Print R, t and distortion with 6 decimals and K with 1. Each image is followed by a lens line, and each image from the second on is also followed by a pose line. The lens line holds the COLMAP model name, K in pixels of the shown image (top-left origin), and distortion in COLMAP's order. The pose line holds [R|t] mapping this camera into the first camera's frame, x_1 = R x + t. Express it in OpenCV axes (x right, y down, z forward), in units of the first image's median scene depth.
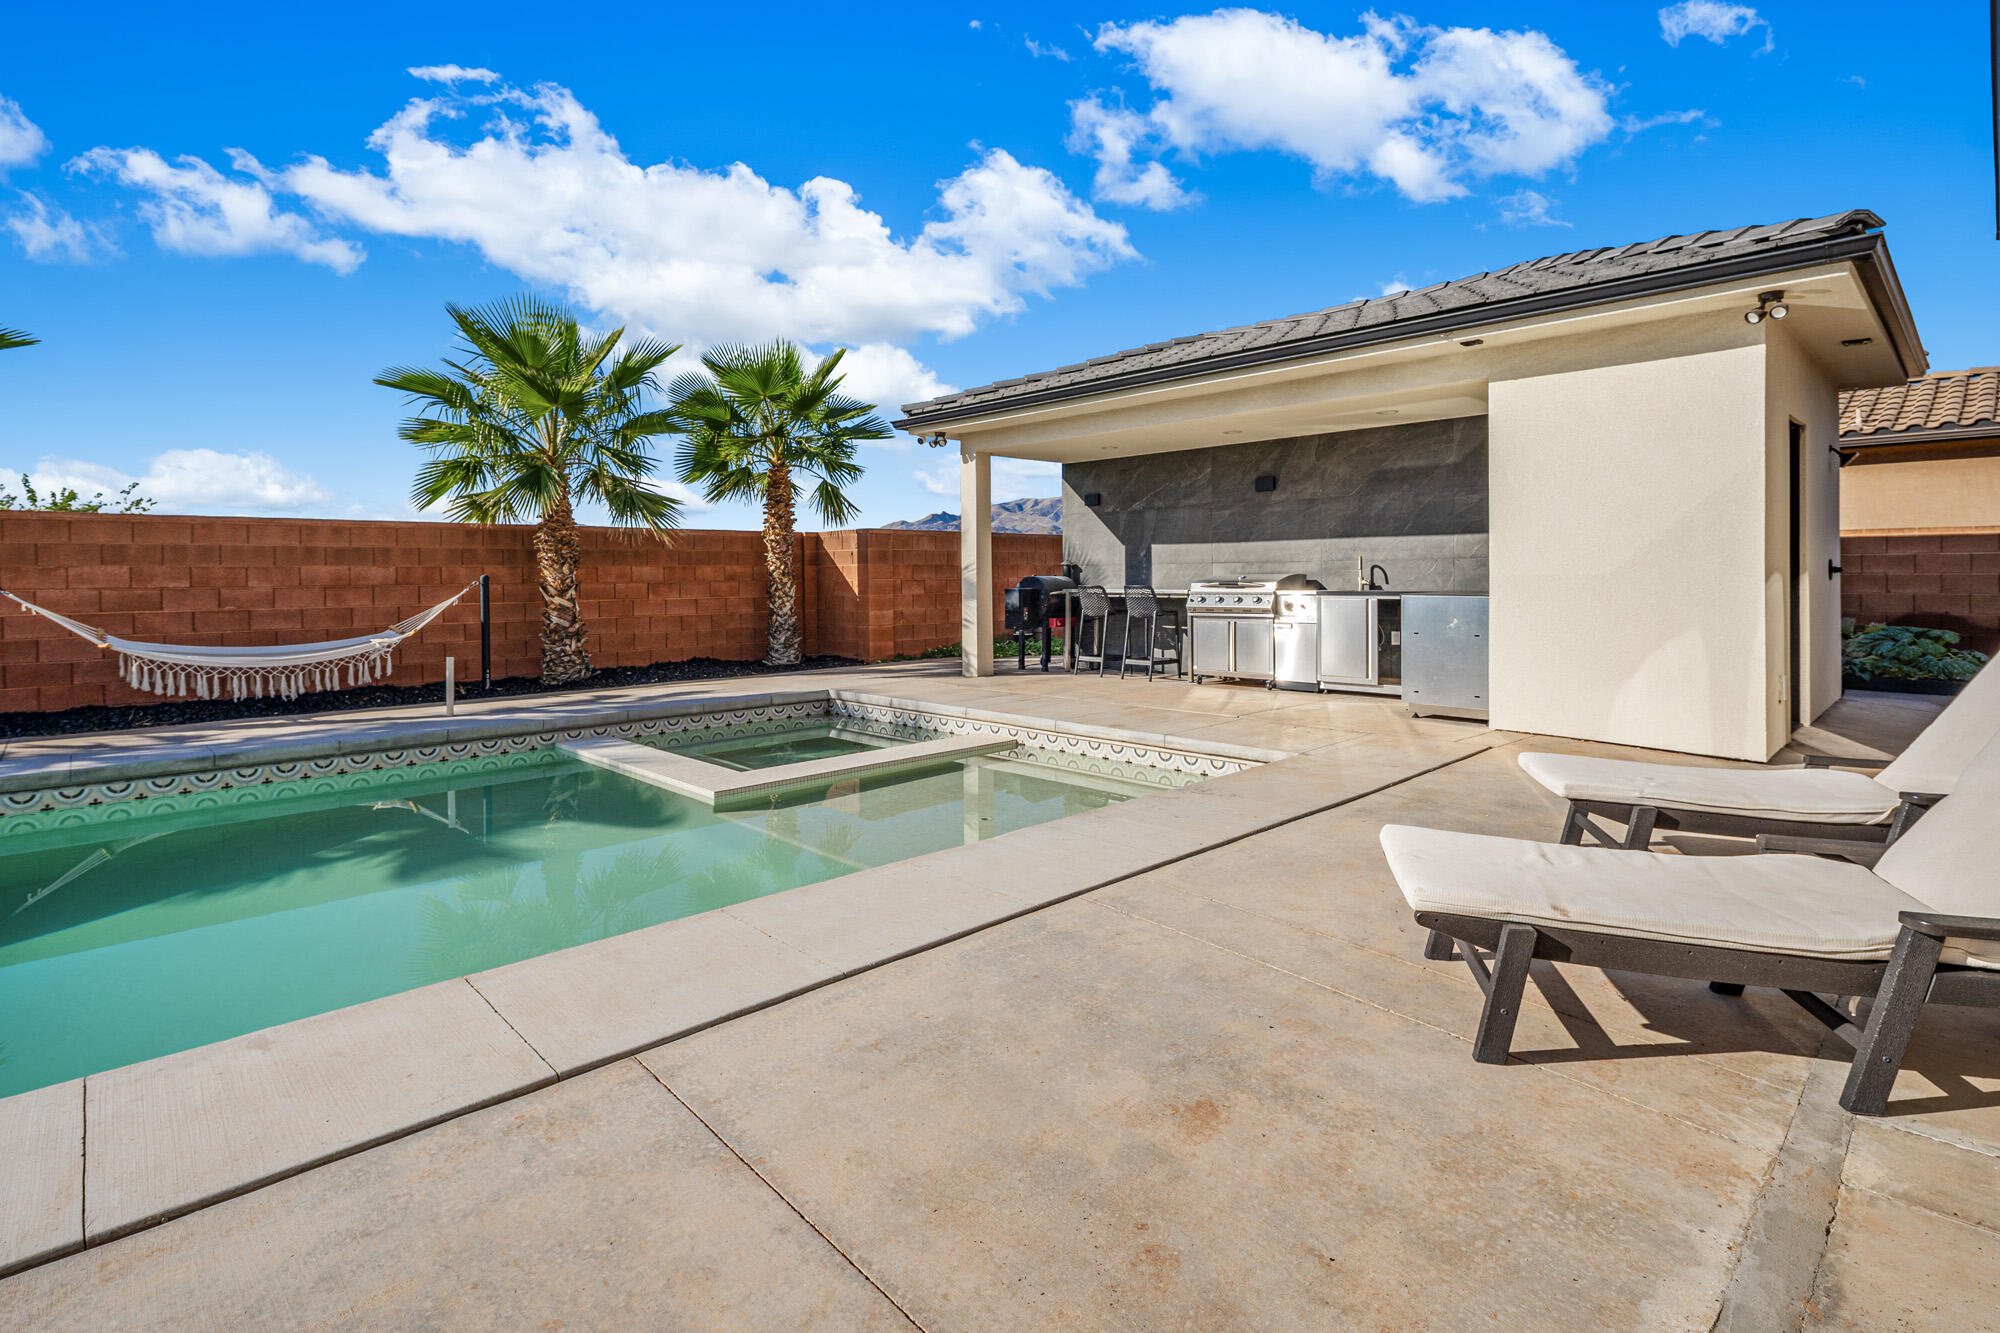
lens RADIAL K [[976.4, 0, 1001.0], [0, 976.4, 580.3], [0, 0, 1]] dist [0.002497, 0.000374]
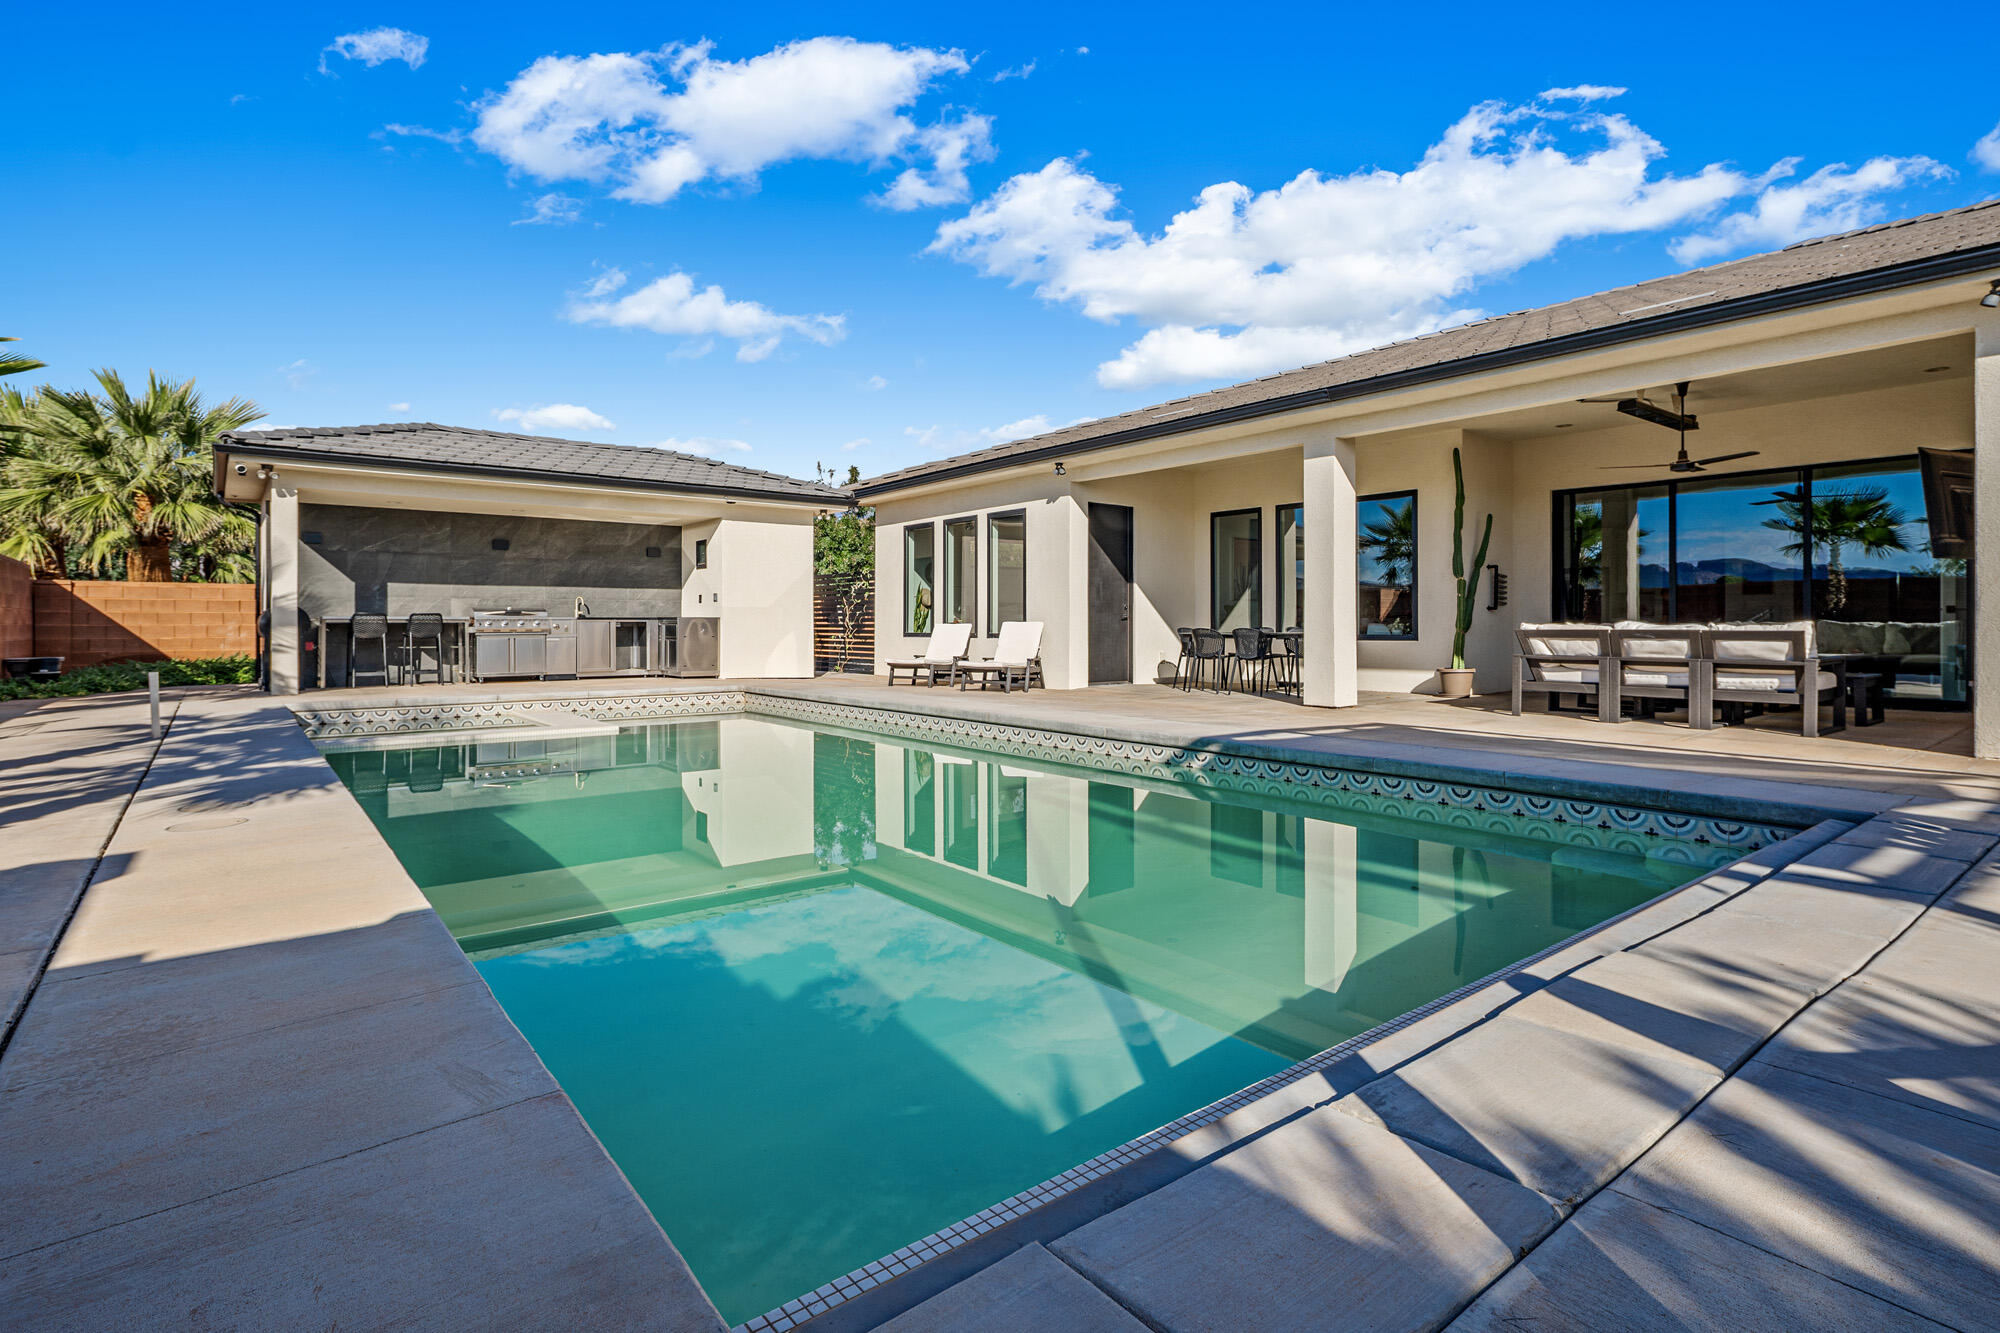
lens RADIAL K [[977.9, 0, 1000.0], [0, 977.9, 626.7], [0, 0, 1]] dist [0.000885, -0.000104]
pose [[0.105882, 0.007056, 0.994354, -1.080313], [0.006426, 0.999949, -0.007780, 0.038527], [-0.994358, 0.007213, 0.105832, 0.106237]]
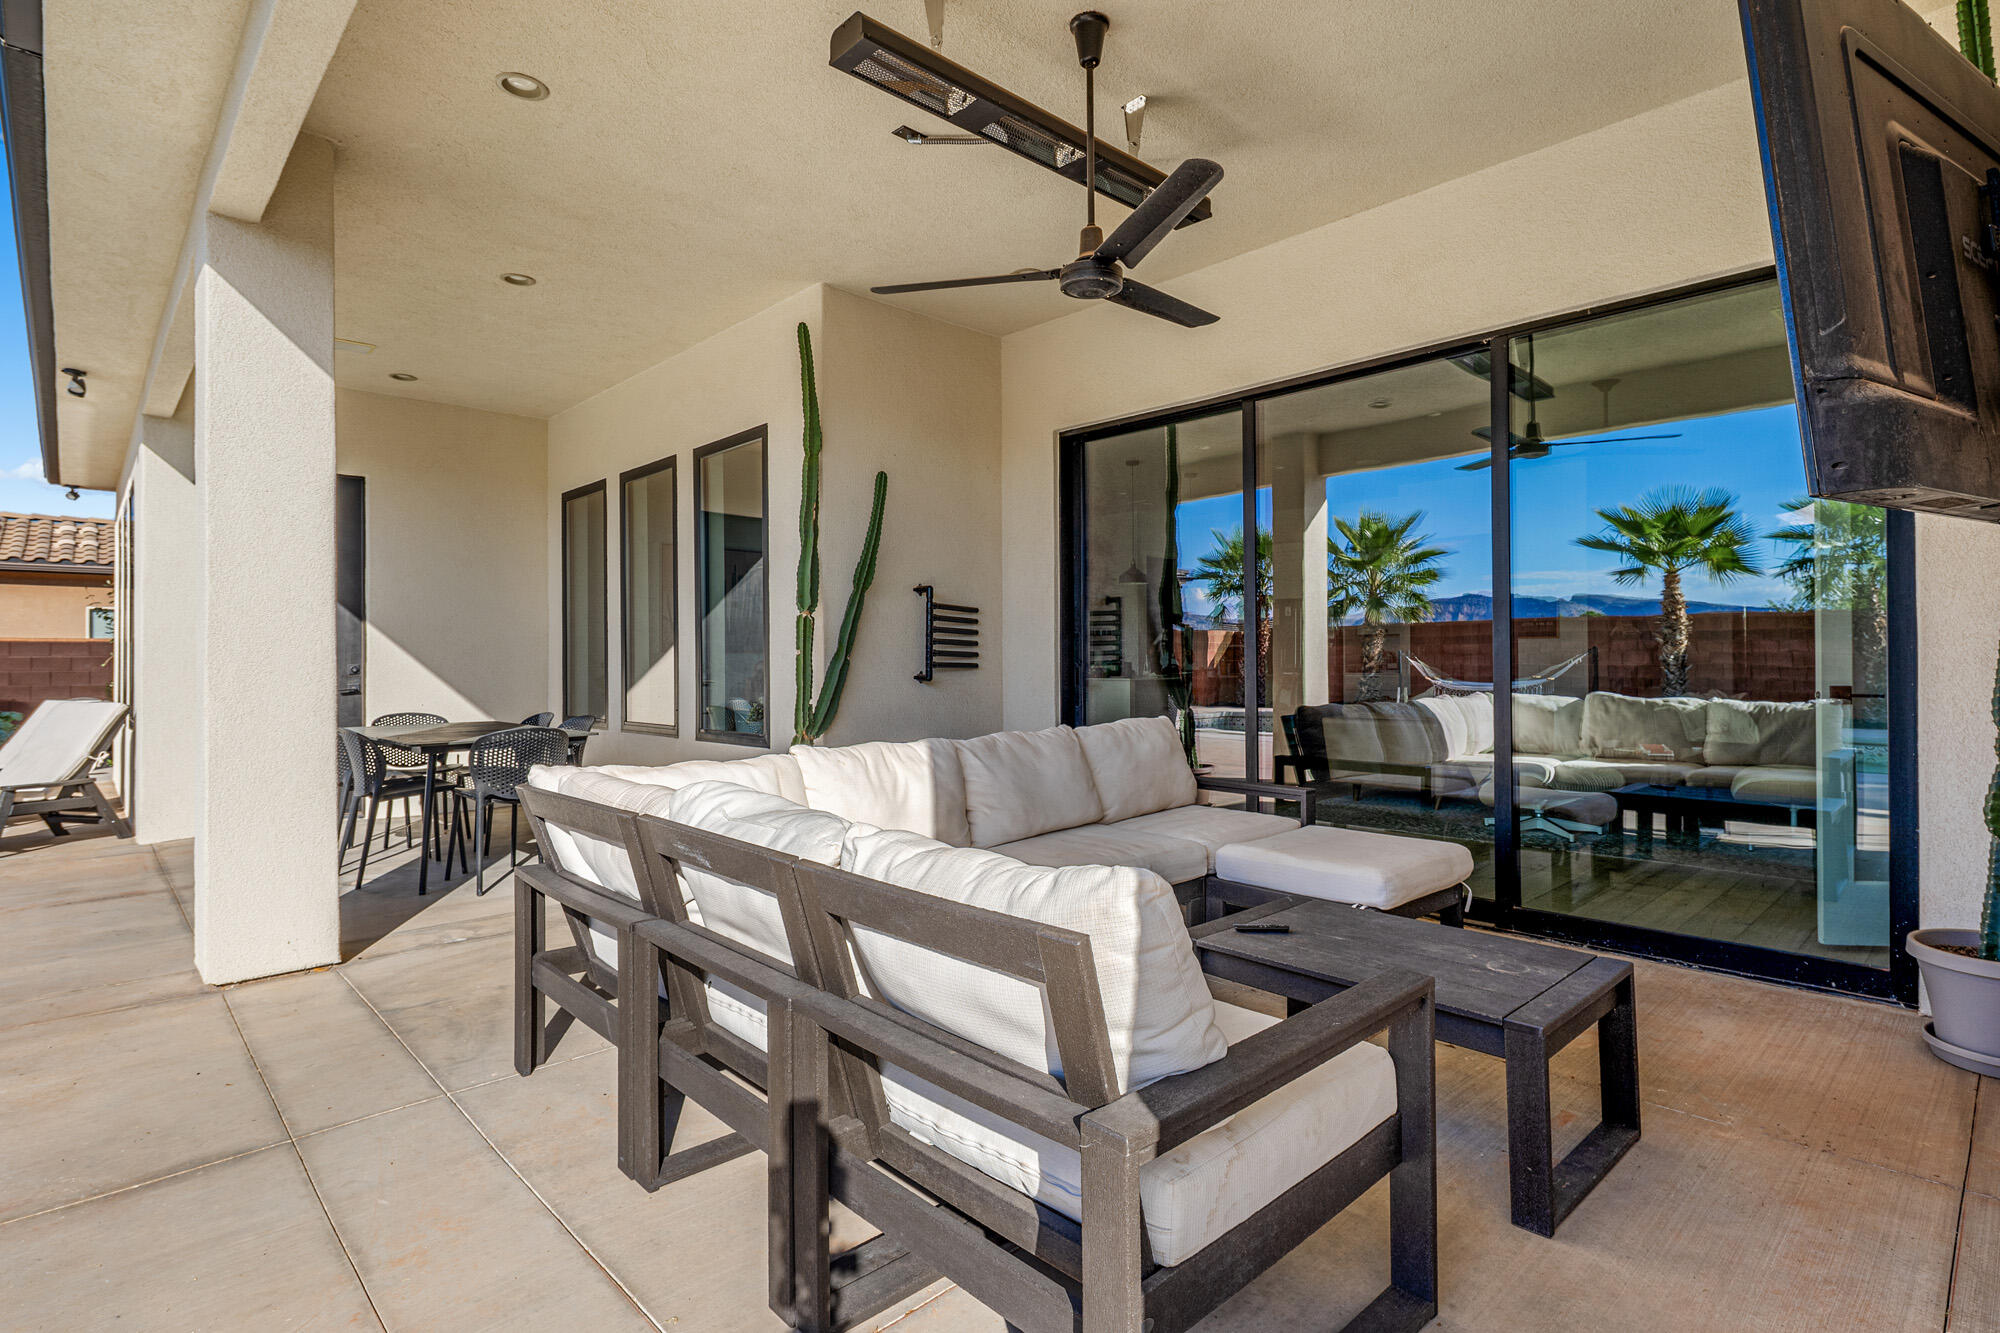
lens RADIAL K [[991.3, 0, 1000.0], [0, 991.3, 666.5], [0, 0, 1]] dist [0.002776, 0.000170]
pose [[0.019654, 0.002326, 0.999804, -0.400067], [0.011970, 0.999925, -0.002562, 0.006443], [-0.999735, 0.012018, 0.019624, -0.414821]]
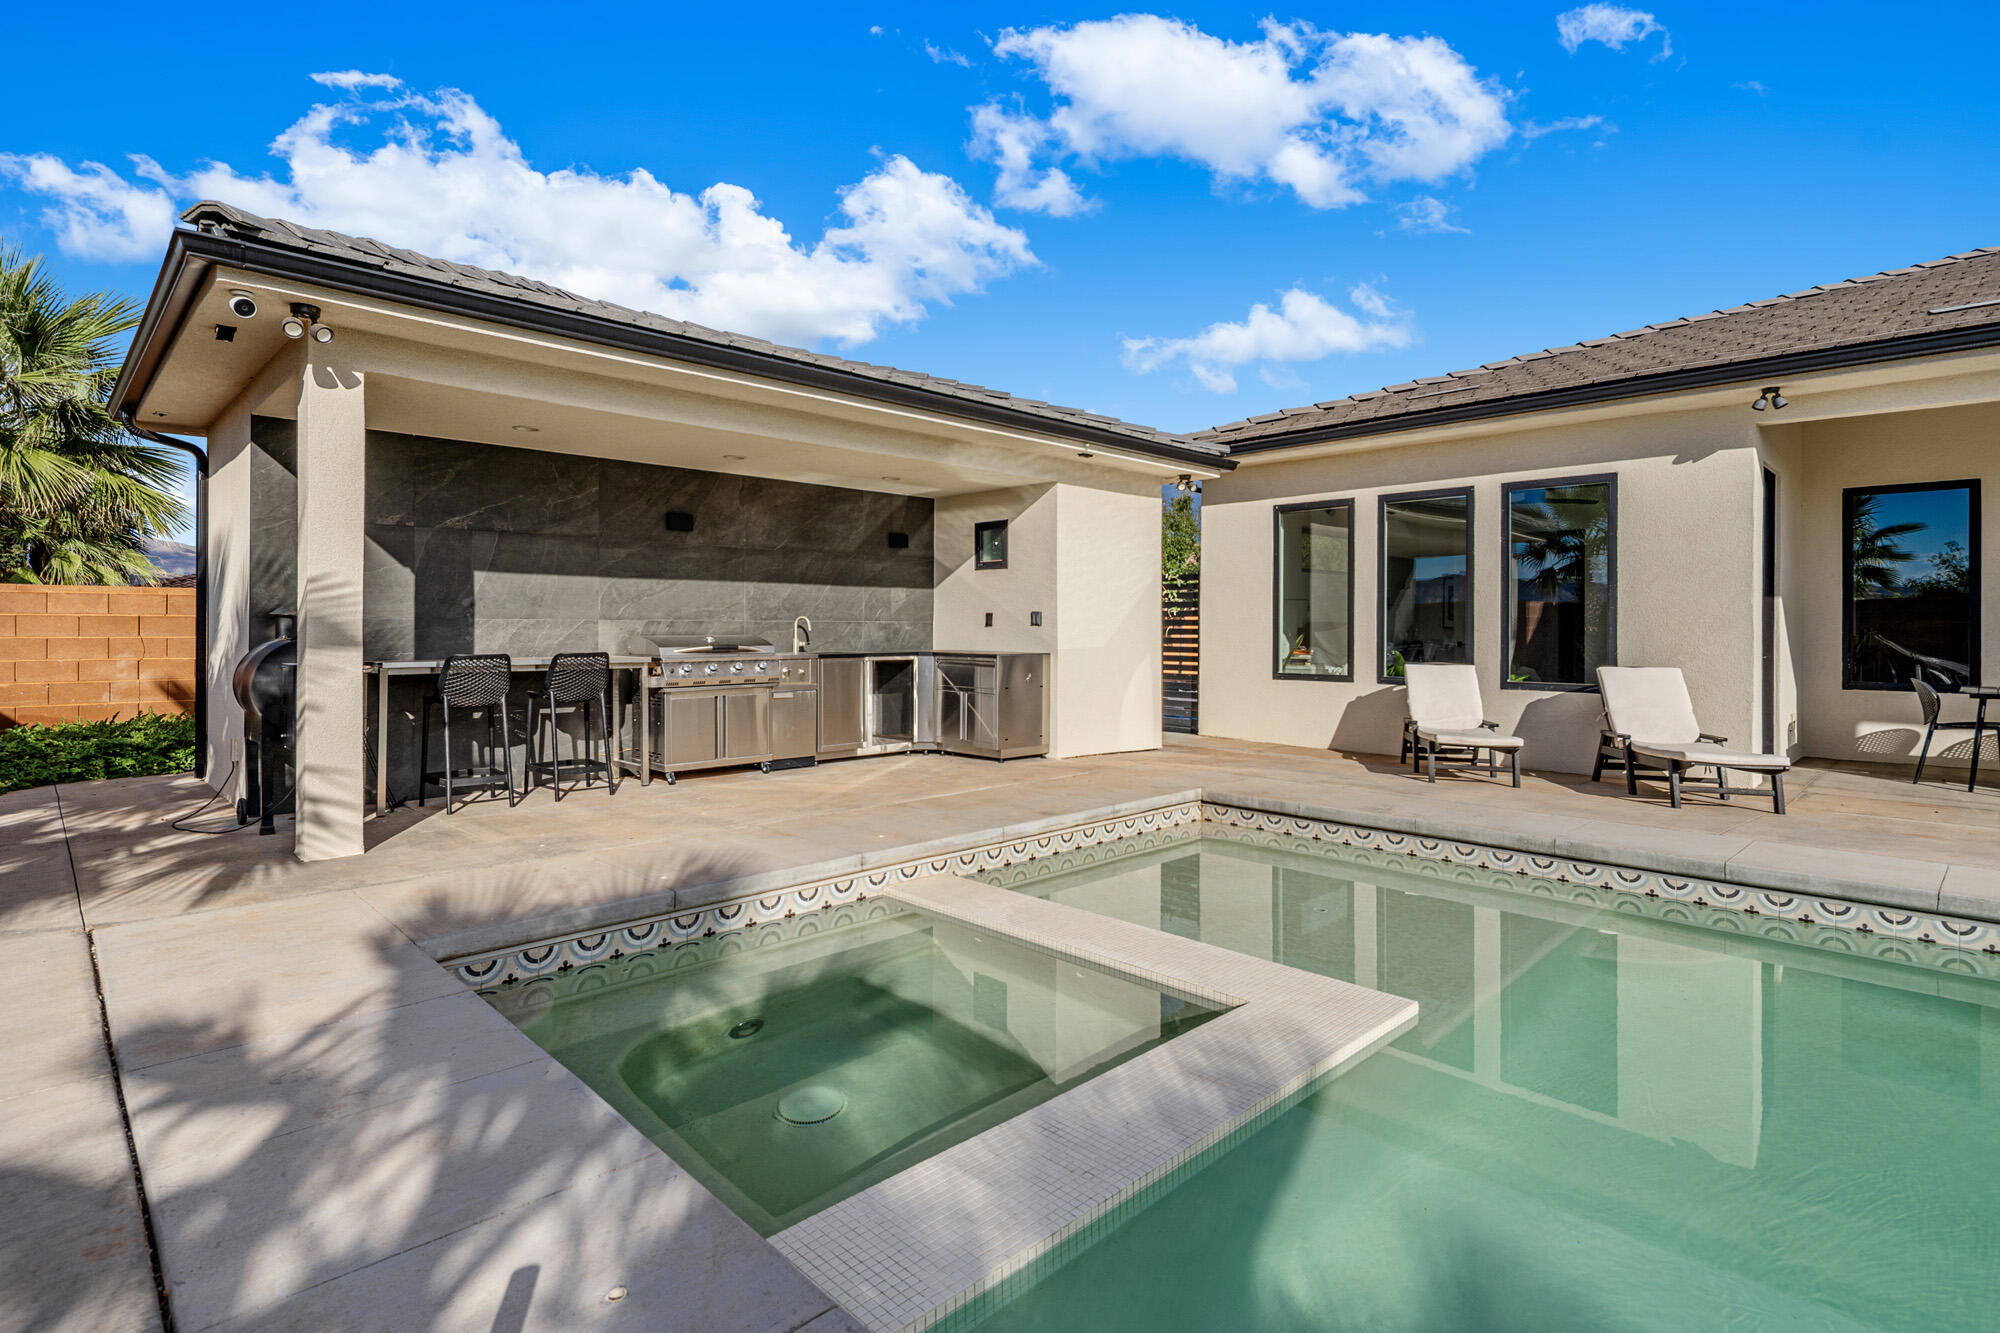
lens RADIAL K [[977.9, 0, 1000.0], [0, 977.9, 626.7], [0, 0, 1]] dist [0.000885, -0.000104]
pose [[-0.001741, 0.008320, 0.999964, -0.517555], [0.002796, 0.999962, -0.008315, -0.005904], [-0.999995, 0.002782, -0.001764, 0.729217]]
